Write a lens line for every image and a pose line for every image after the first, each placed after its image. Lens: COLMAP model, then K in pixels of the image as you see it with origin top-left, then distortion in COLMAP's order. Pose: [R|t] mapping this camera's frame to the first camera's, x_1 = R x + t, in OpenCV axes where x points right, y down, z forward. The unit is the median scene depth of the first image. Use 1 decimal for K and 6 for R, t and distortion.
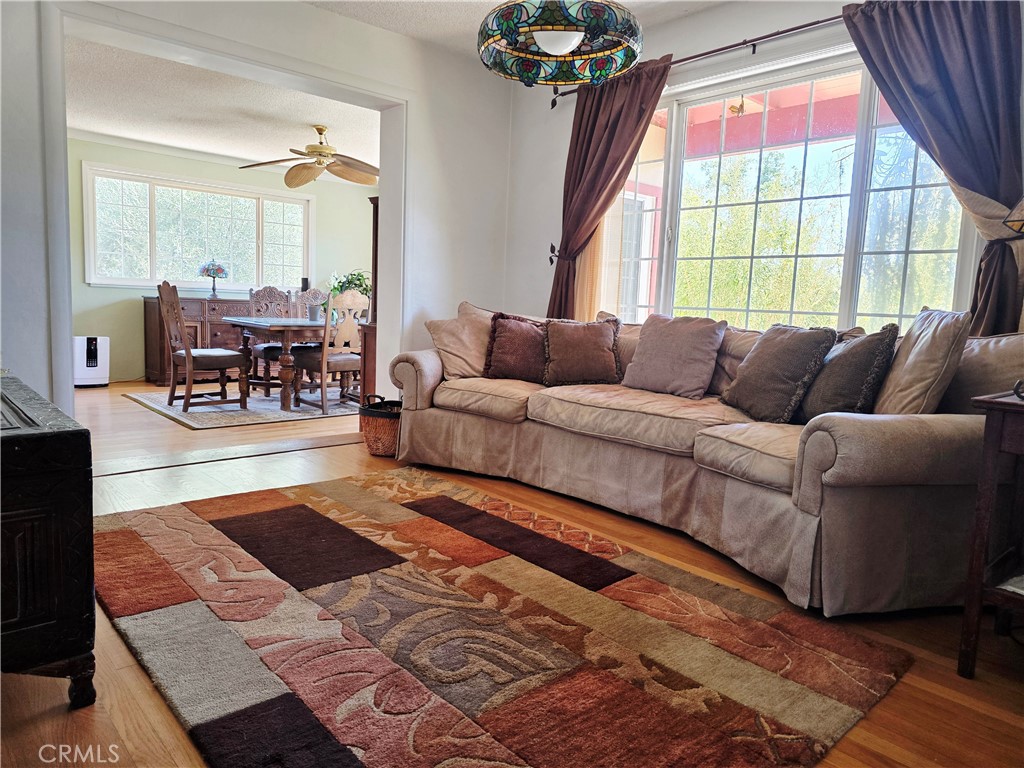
lens RADIAL K [[683.0, 0, 514.1], [0, 683.0, 383.1], [0, 0, 1]] dist [0.008515, 0.000565]
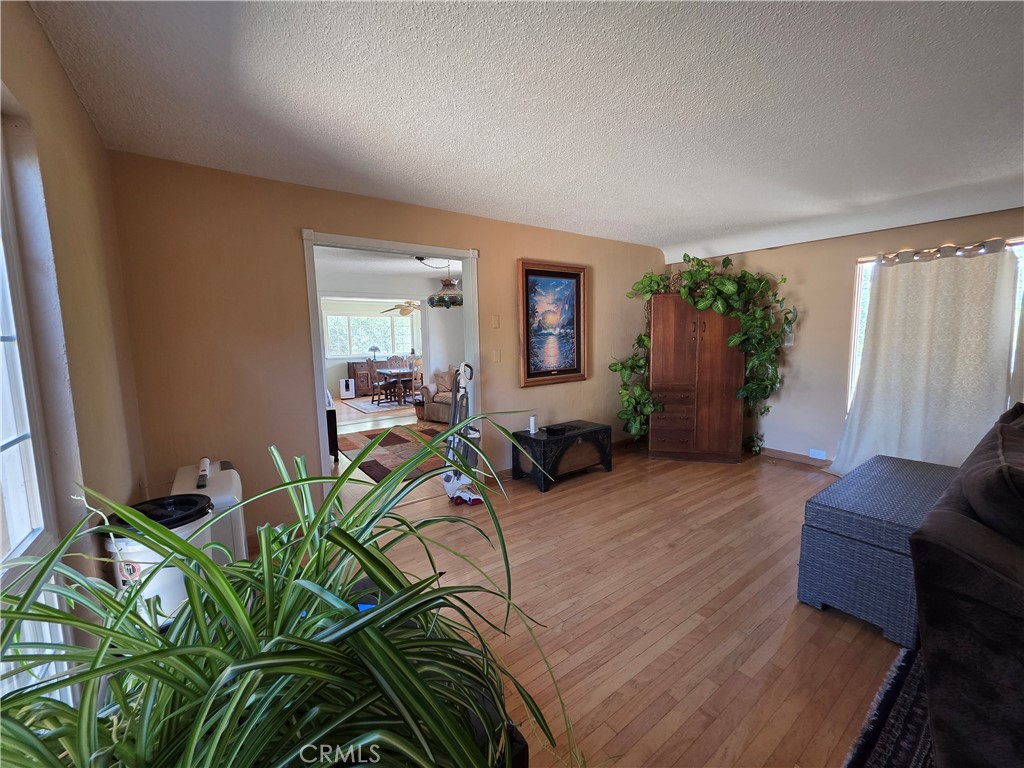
lens RADIAL K [[408.7, 0, 510.6], [0, 408.7, 382.6], [0, 0, 1]] dist [-0.000653, -0.000007]
pose [[0.991452, -0.044242, -0.122740, 0.279506], [0.042995, 0.998993, -0.012793, -0.009390], [0.123182, 0.007406, 0.992356, -0.492948]]
